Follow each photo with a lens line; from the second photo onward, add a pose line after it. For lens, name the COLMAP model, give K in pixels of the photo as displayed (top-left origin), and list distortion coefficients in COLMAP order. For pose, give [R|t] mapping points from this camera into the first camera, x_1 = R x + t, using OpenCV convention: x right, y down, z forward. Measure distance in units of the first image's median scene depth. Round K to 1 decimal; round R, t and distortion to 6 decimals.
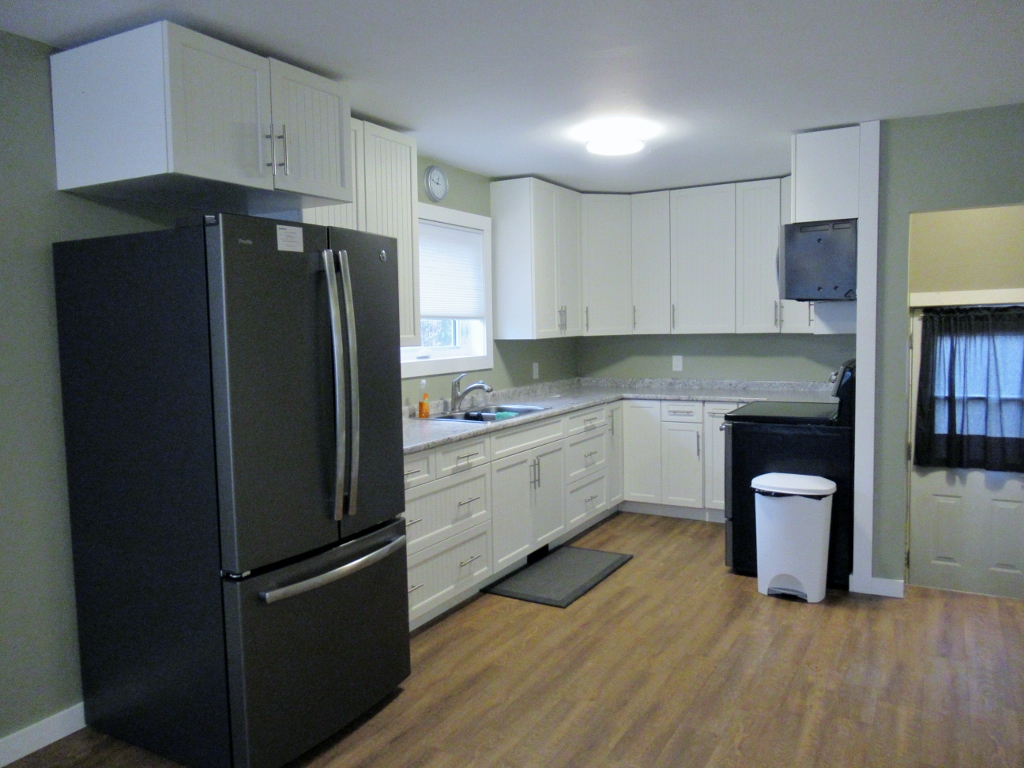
lens RADIAL K [[755.3, 0, 512.0], [0, 755.3, 384.0], [0, 0, 1]] dist [-0.028959, -0.002105]
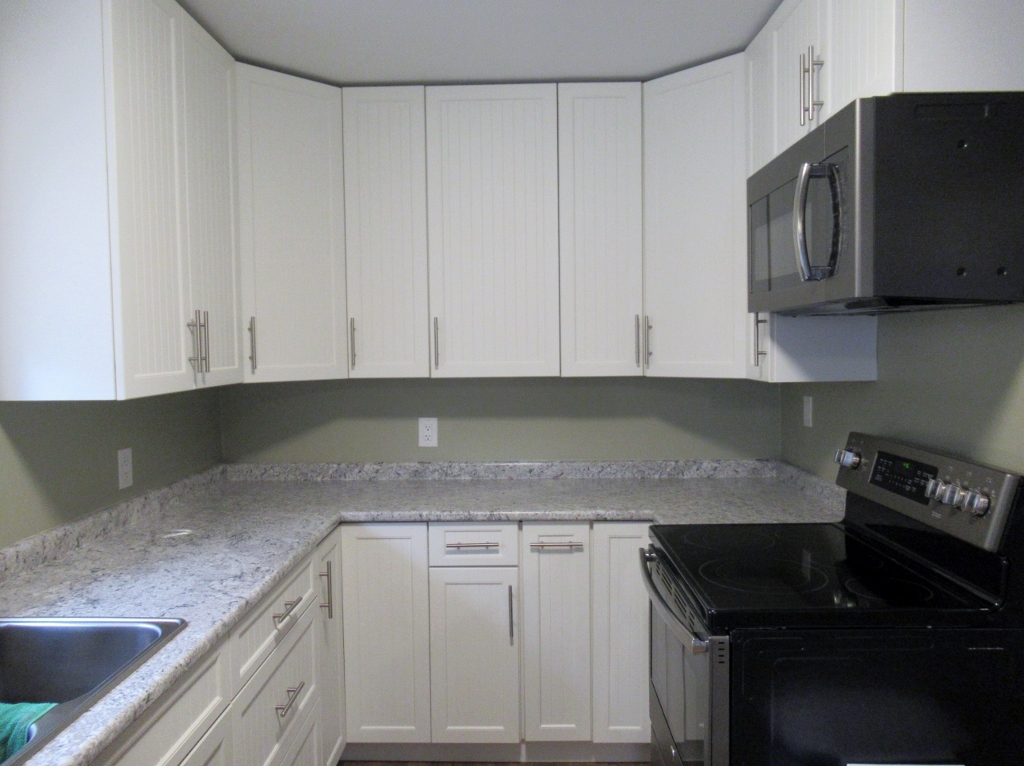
lens RADIAL K [[764.2, 0, 512.0], [0, 764.2, 383.0], [0, 0, 1]] dist [-0.008208, -0.000631]
pose [[0.876310, -0.008351, 0.481675, 0.017877], [0.028008, 0.999042, -0.033634, -0.048026], [-0.480933, 0.042965, 0.875704, 0.577869]]
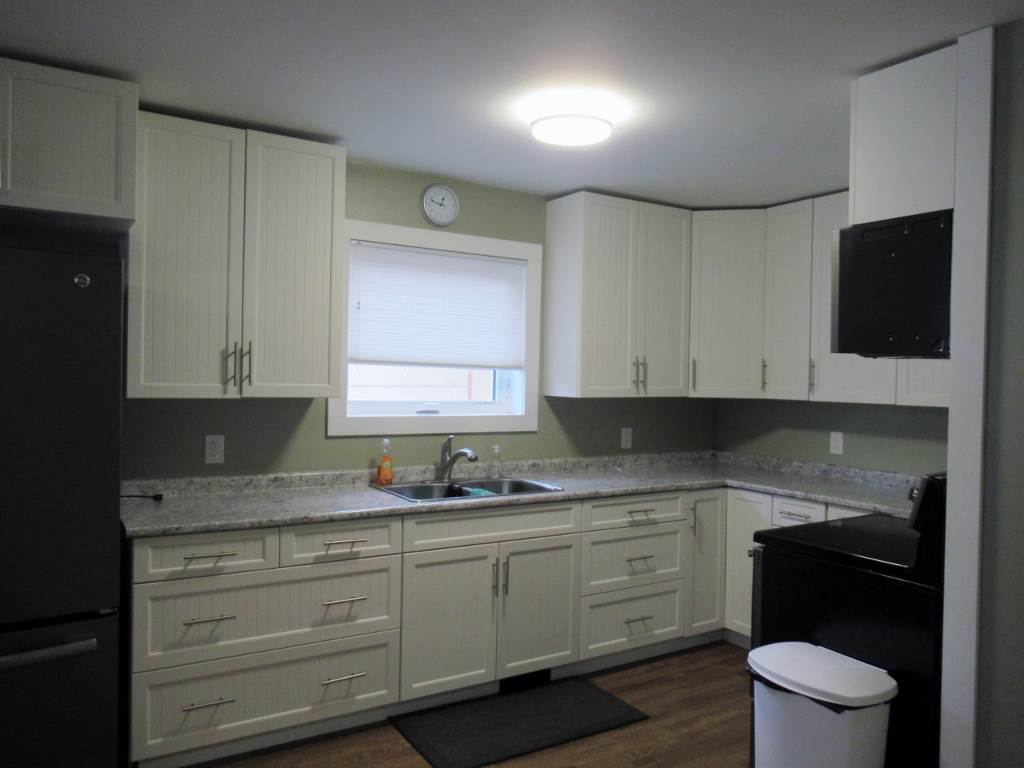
lens RADIAL K [[755.3, 0, 512.0], [0, 755.3, 384.0], [0, 0, 1]] dist [-0.028959, -0.002105]
pose [[0.880500, 0.045509, -0.471856, 0.319076], [-0.075487, 0.996140, -0.044788, -0.032115], [0.467997, 0.075055, 0.880537, 0.273601]]
